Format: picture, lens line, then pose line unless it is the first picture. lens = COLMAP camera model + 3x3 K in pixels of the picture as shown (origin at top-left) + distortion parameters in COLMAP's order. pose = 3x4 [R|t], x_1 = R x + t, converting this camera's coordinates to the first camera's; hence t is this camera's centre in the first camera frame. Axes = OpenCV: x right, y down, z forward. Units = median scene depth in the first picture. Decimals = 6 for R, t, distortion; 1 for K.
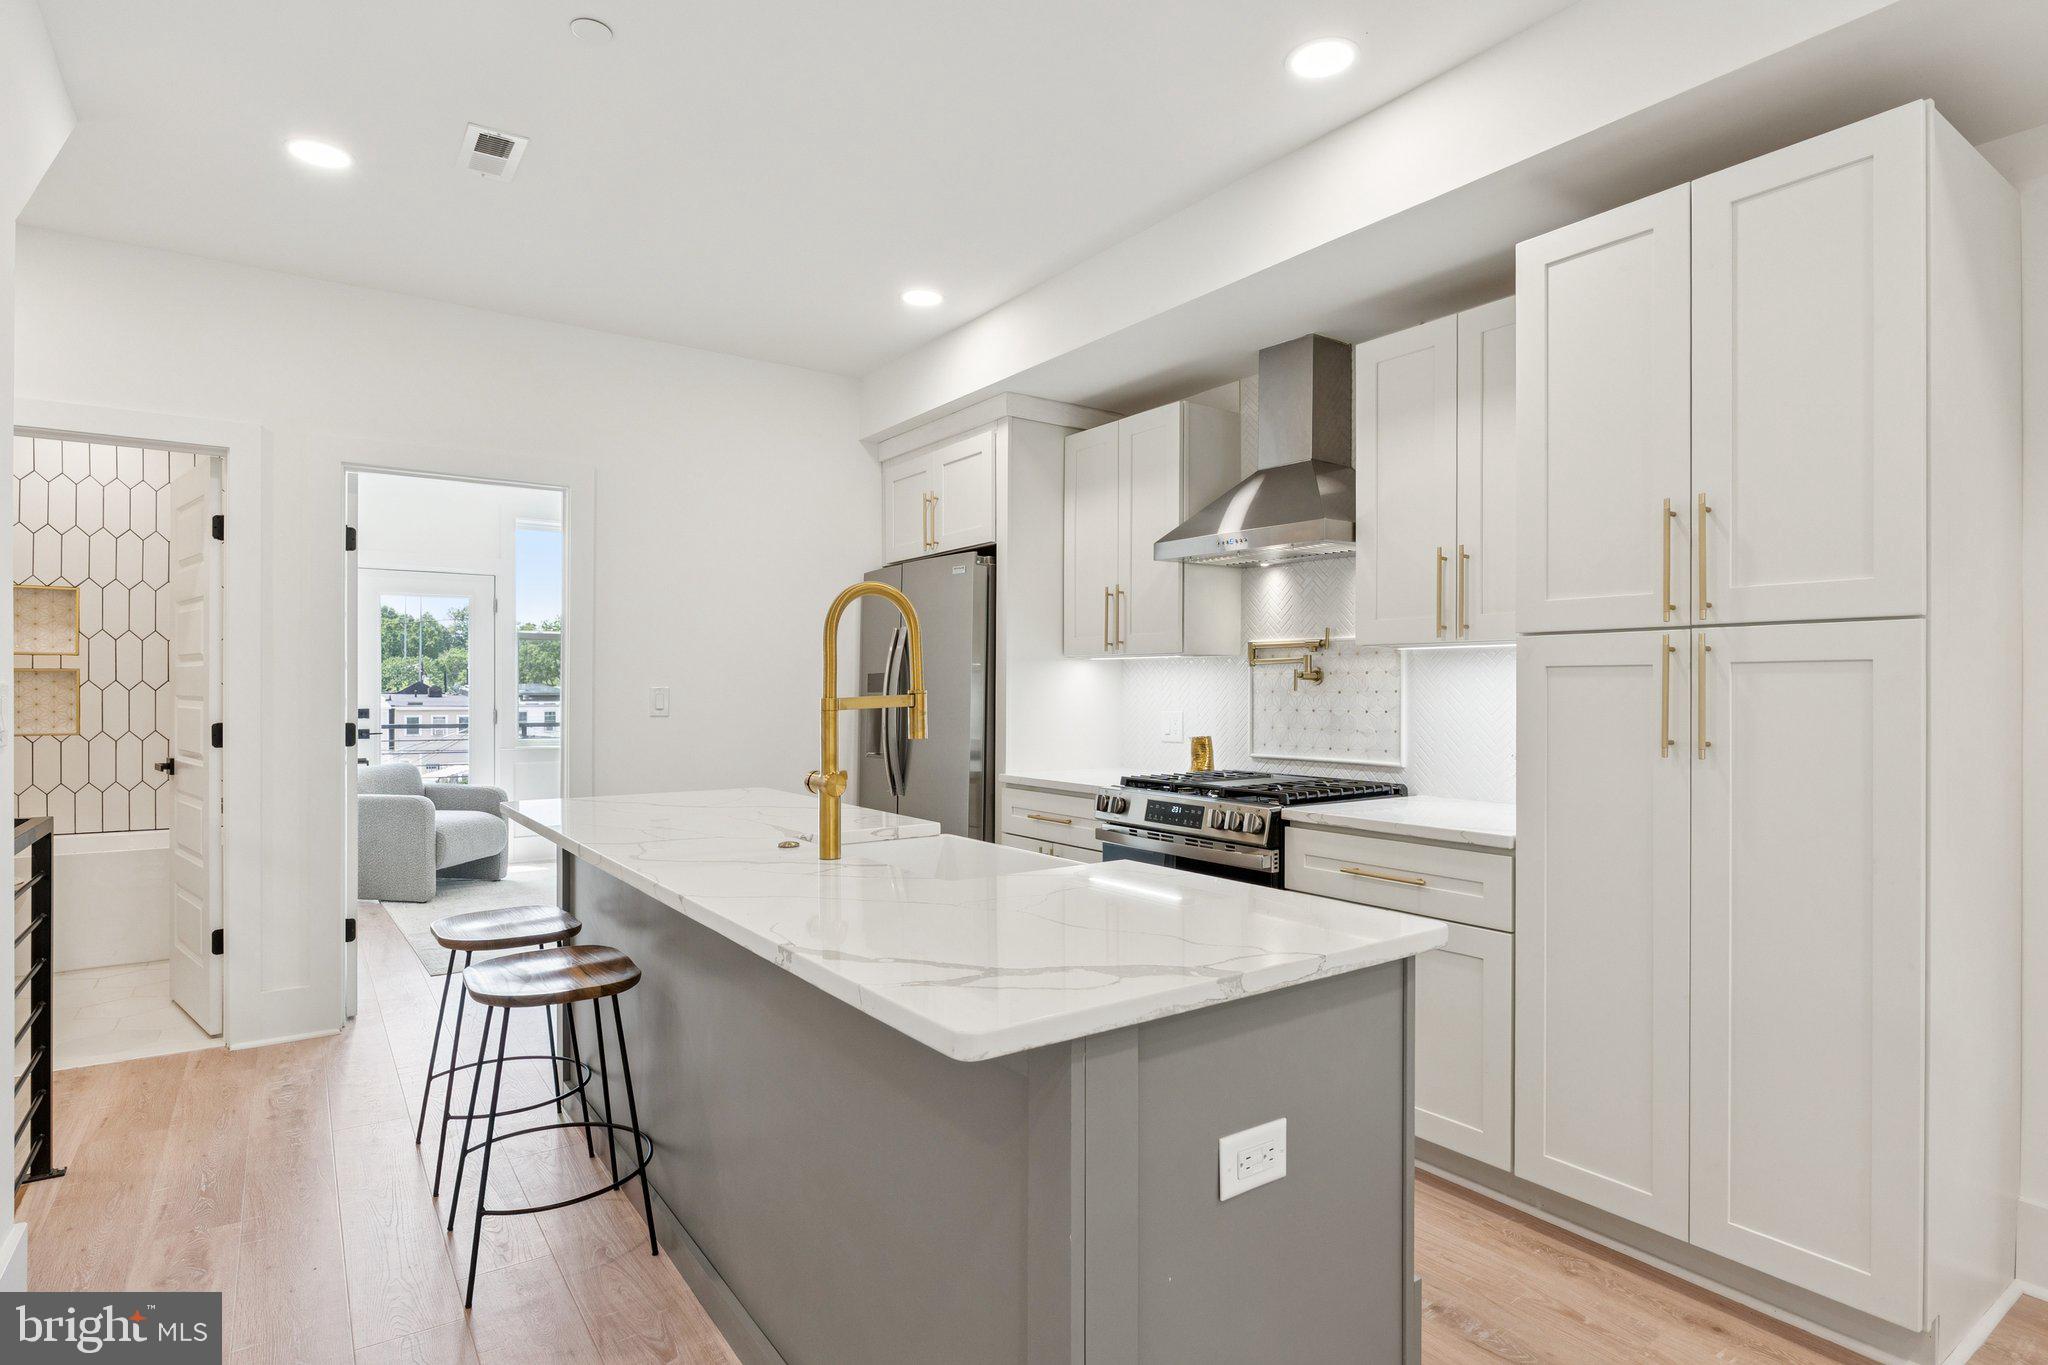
lens RADIAL K [[1072.6, 0, 1024.0], [0, 1072.6, 682.5], [0, 0, 1]] dist [0.000500, 0.000082]
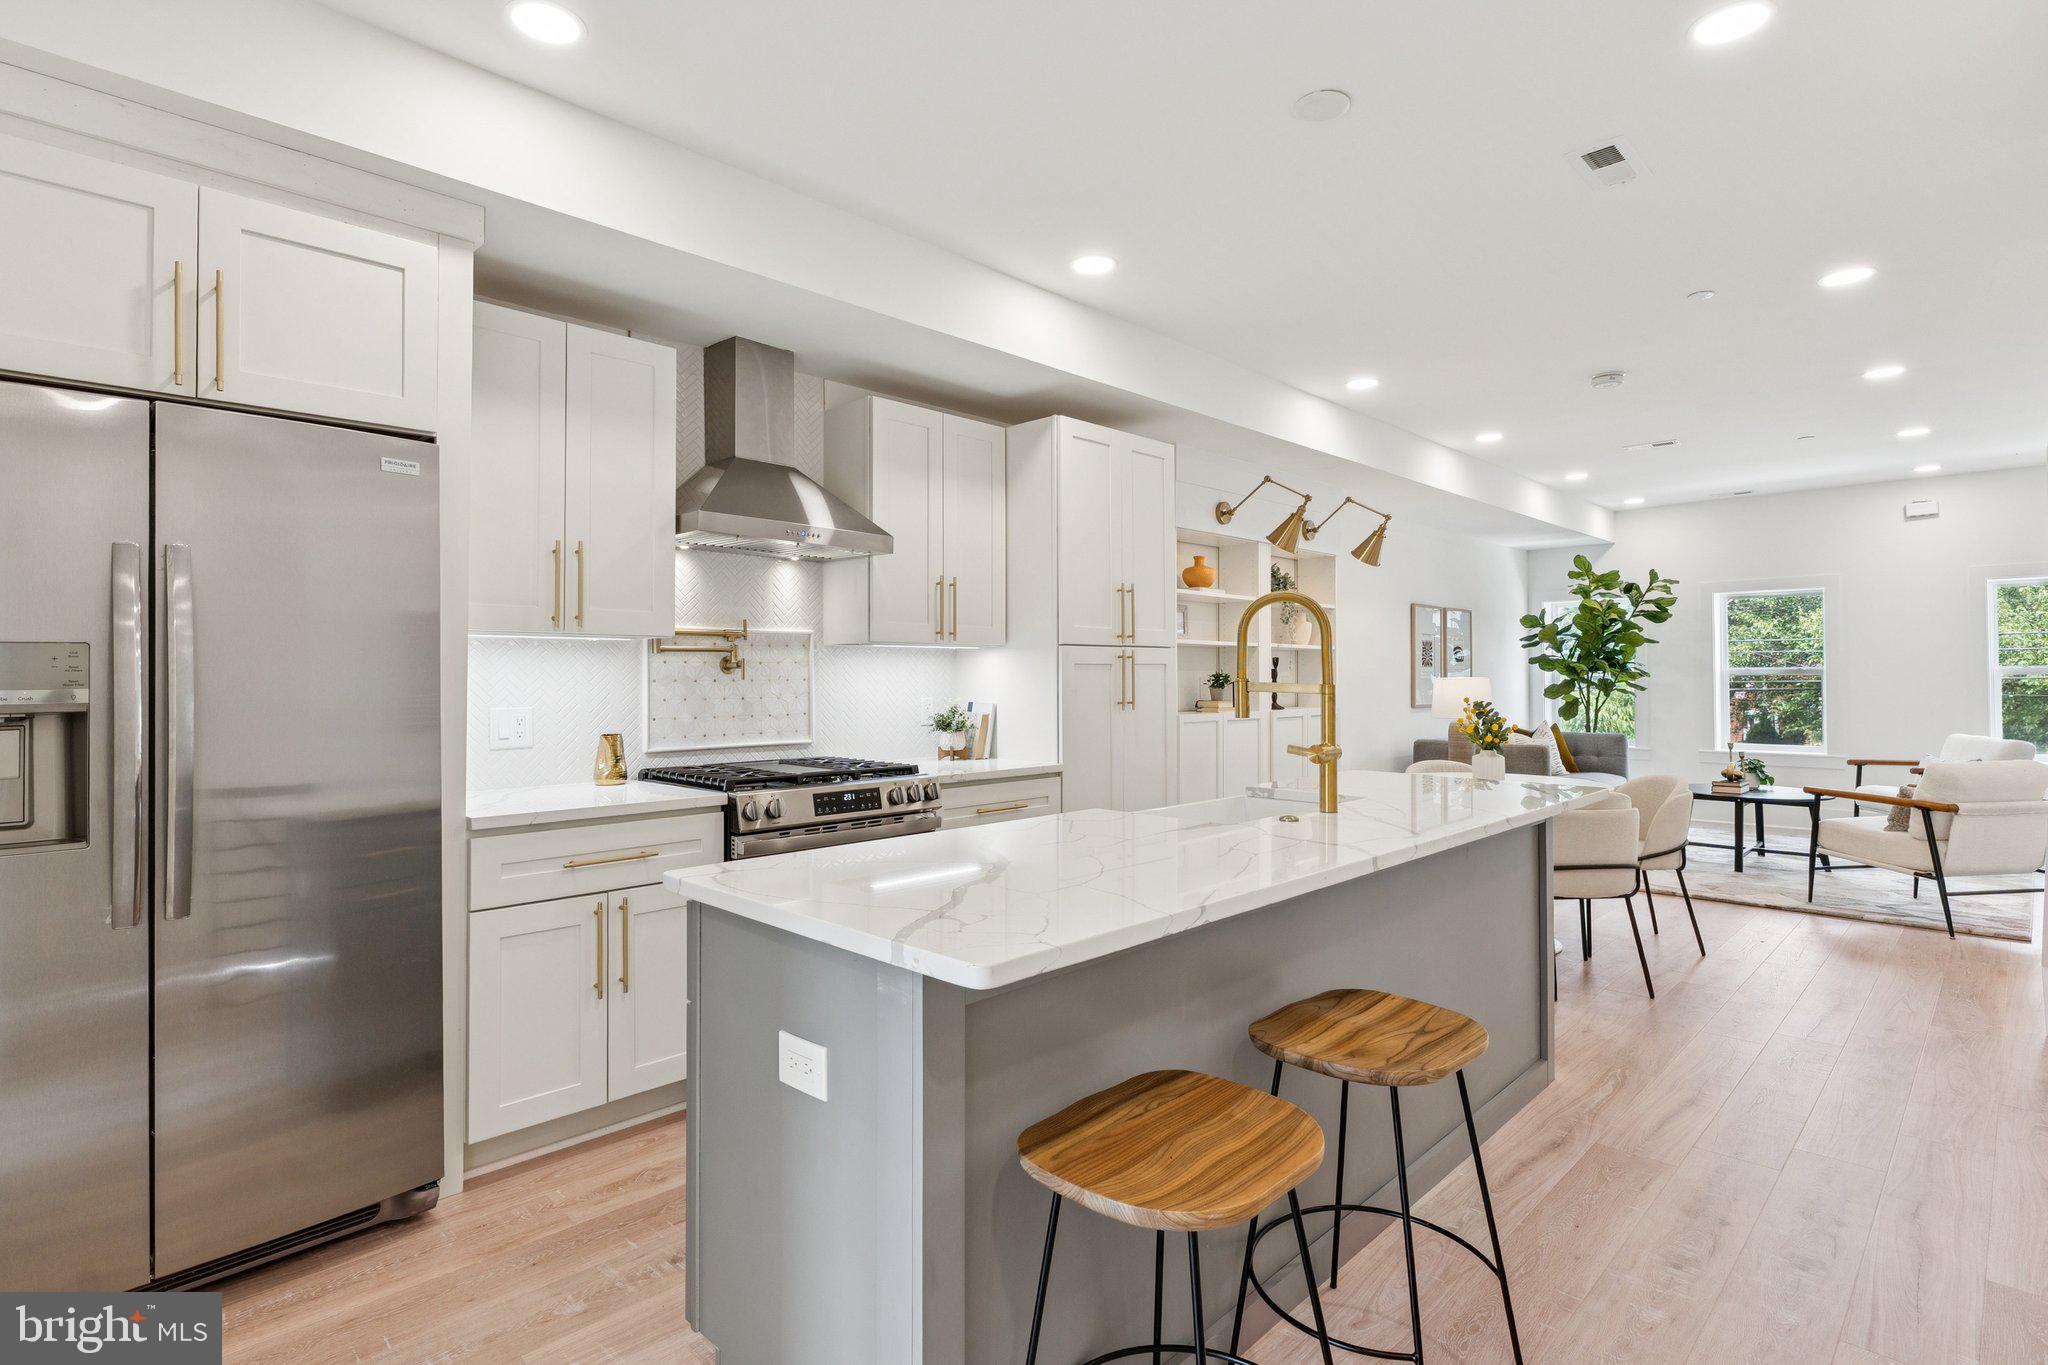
lens RADIAL K [[982.4, 0, 1024.0], [0, 982.4, 682.5], [0, 0, 1]] dist [-0.001564, -0.000274]
pose [[-0.148239, -0.006312, 0.988931, -0.765203], [-0.002942, 0.999978, 0.005942, 0.004528], [-0.988947, -0.002028, -0.148255, 0.935655]]
